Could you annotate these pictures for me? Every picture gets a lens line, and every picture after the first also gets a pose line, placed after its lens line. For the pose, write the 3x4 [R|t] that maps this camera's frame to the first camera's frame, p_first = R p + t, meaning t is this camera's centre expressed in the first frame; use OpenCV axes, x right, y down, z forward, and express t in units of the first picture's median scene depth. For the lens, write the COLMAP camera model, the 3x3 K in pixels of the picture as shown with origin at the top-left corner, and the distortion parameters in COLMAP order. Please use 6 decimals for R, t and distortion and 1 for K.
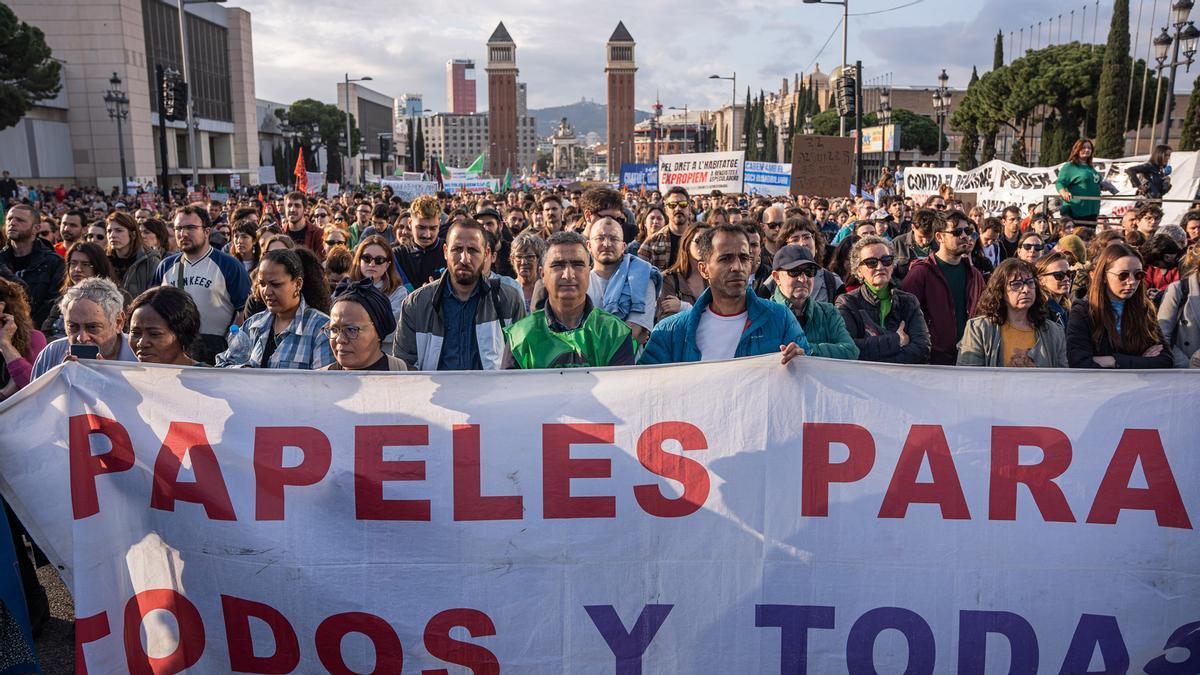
lens RADIAL K [[1647.9, 0, 600.0], [0, 1647.9, 337.5], [0, 0, 1]] dist [-0.031147, -0.006877]
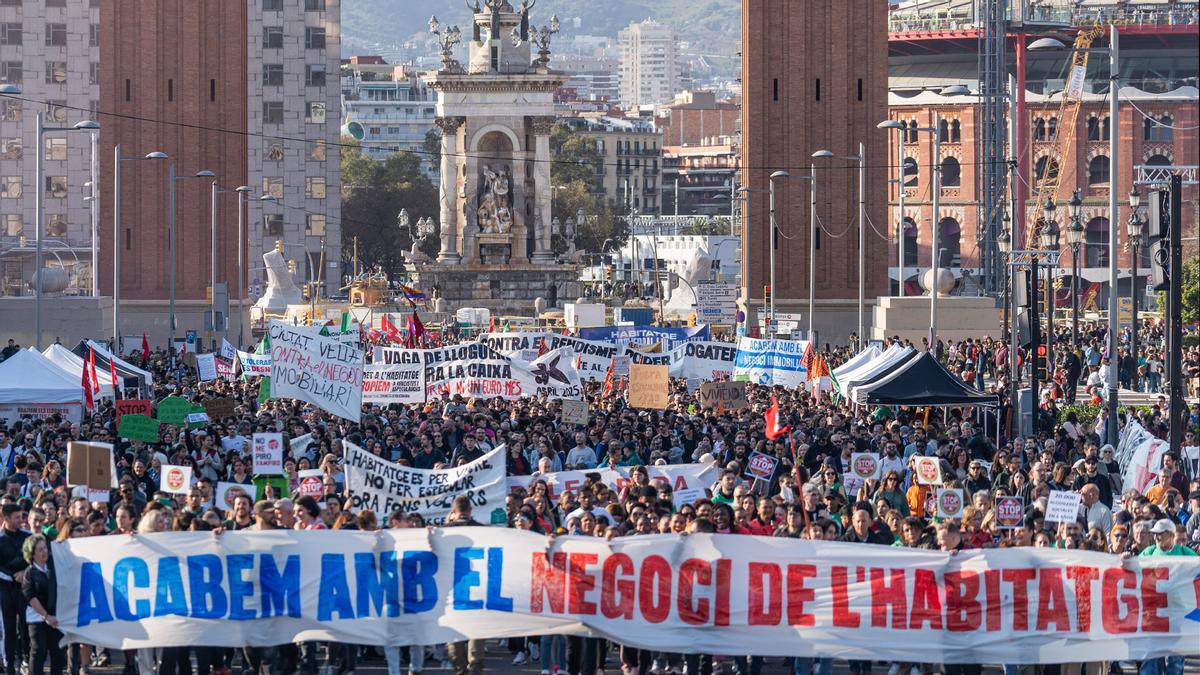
lens RADIAL K [[4475.1, 0, 600.0], [0, 4475.1, 337.5], [0, 0, 1]] dist [0.180218, -0.510805]
pose [[0.999464, 0.007966, -0.031767, 0.005106], [-0.011909, 0.991969, -0.125920, -0.031498], [0.030509, 0.126230, 0.991532, 0.508555]]
